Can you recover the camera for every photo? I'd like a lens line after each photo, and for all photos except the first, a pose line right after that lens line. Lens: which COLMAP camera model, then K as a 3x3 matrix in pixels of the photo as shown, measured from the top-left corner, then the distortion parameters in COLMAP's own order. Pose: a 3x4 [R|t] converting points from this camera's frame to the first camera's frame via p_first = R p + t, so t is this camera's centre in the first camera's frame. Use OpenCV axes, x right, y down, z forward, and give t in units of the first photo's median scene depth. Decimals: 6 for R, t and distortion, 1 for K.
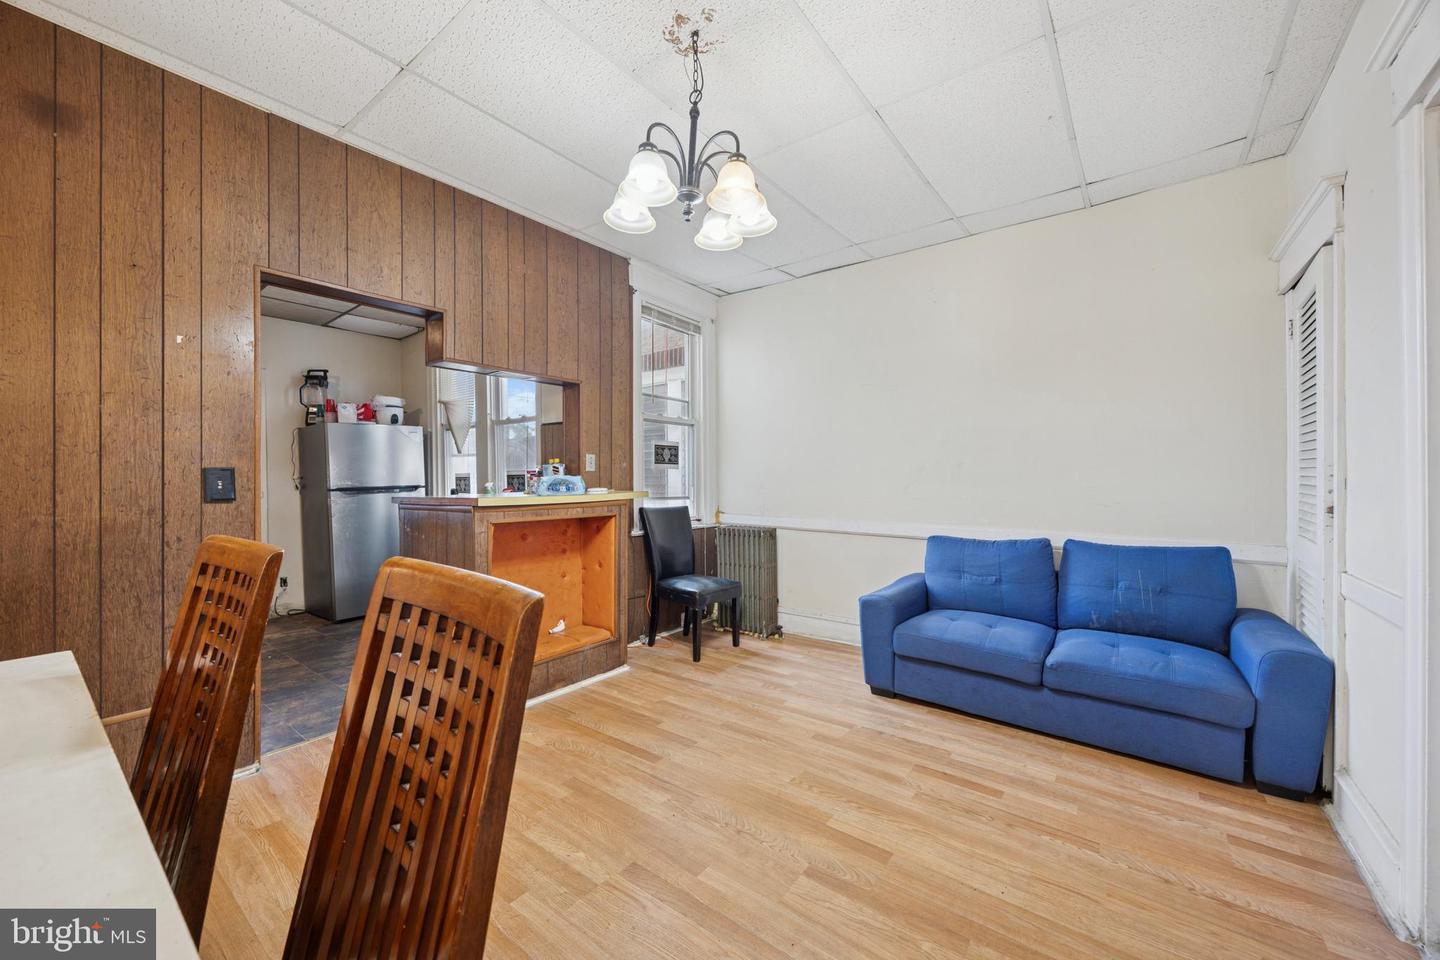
lens RADIAL K [[561.6, 0, 715.9], [0, 561.6, 483.7], [0, 0, 1]] dist [-0.001813, -0.000224]
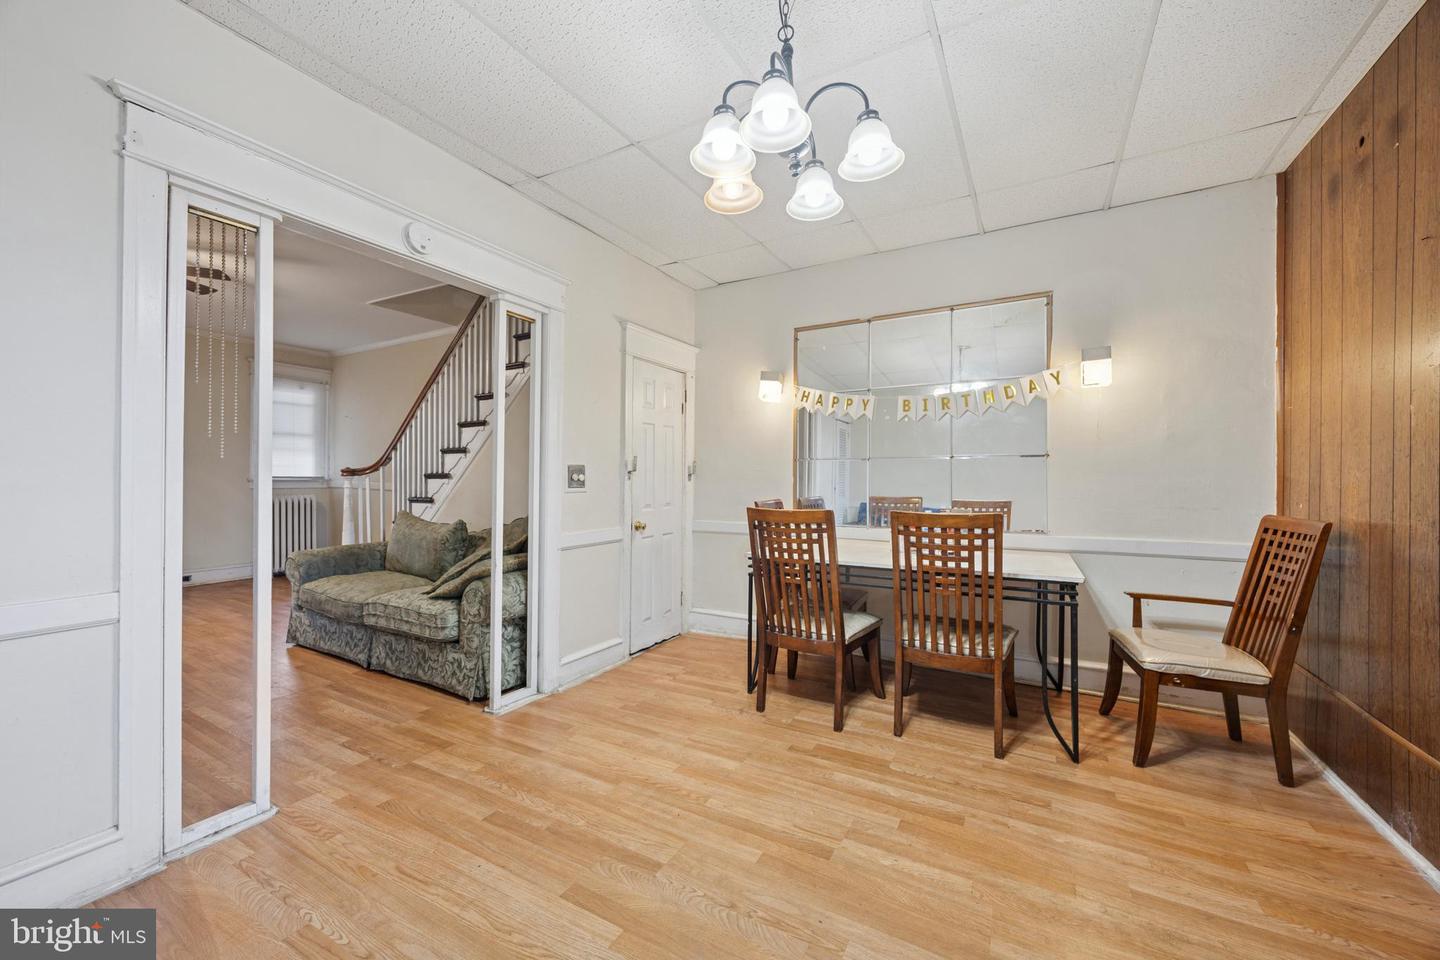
lens RADIAL K [[561.6, 0, 715.9], [0, 561.6, 483.7], [0, 0, 1]] dist [-0.001813, -0.000224]
pose [[-0.991013, -0.002705, -0.133736, 0.188470], [-0.003833, 0.999959, 0.008179, -0.013801], [0.133709, 0.008619, -0.990983, 1.917790]]
